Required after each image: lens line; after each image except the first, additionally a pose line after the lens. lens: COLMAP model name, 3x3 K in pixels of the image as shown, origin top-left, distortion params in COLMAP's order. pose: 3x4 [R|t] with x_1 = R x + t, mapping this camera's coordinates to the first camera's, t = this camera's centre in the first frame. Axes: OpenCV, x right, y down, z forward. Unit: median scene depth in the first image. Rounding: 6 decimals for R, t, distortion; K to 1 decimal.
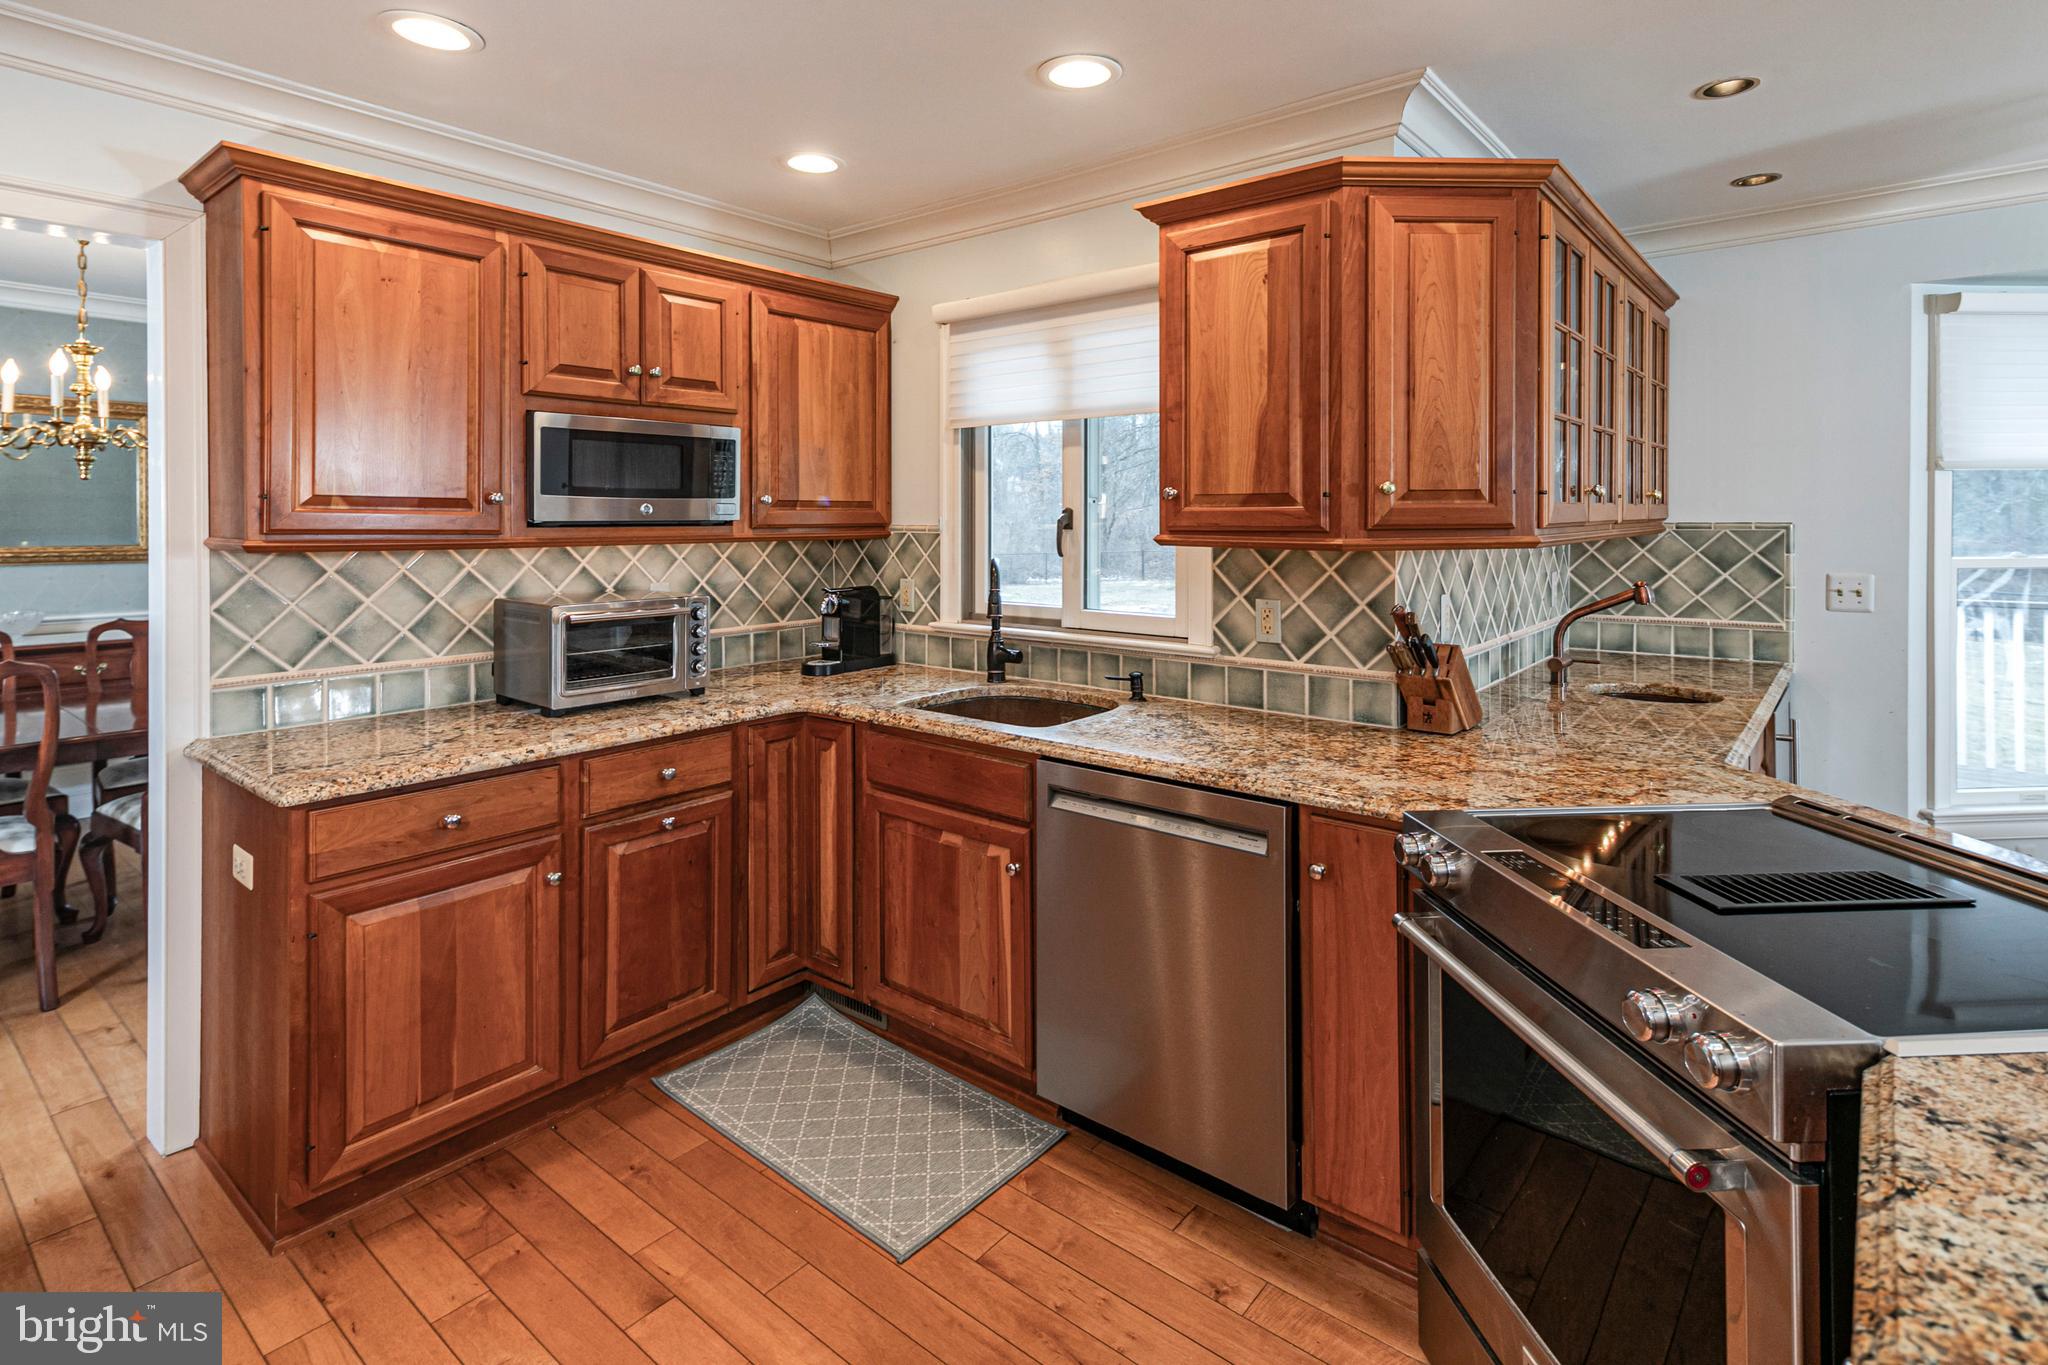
lens RADIAL K [[1009.8, 0, 1023.6], [0, 1009.8, 535.6], [0, 0, 1]] dist [0.021299, -0.000602]
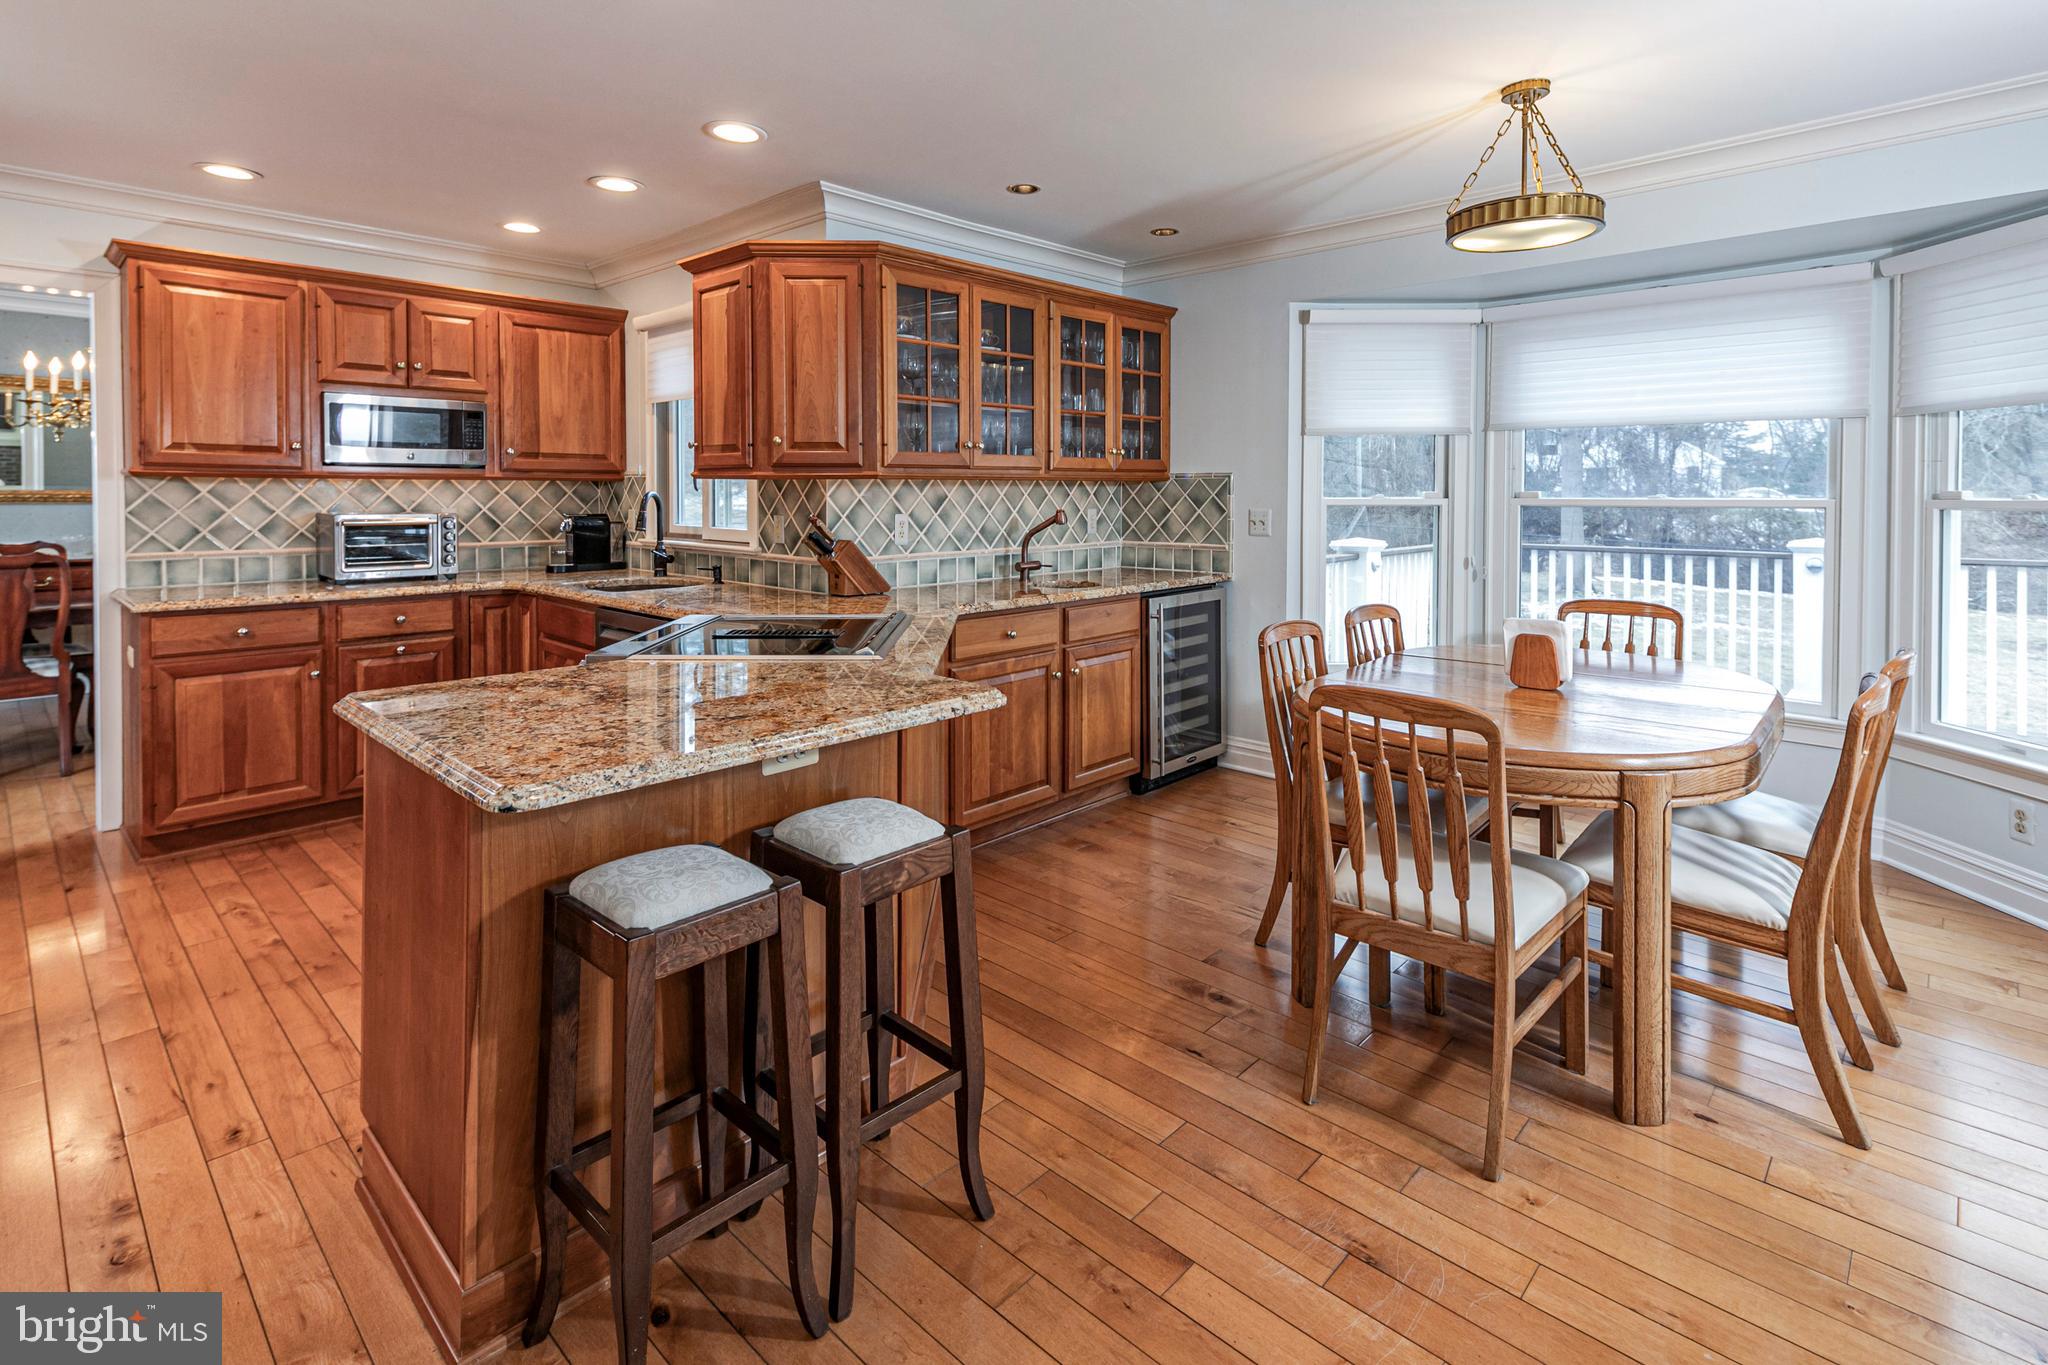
lens RADIAL K [[991.9, 0, 1011.5], [0, 991.9, 523.3], [0, 0, 1]] dist [0.018577, -0.000864]
pose [[0.996889, 0.009985, -0.078178, 0.717682], [-0.008795, 0.999841, 0.015543, 0.048799], [0.078320, -0.014807, 0.996818, -0.483958]]
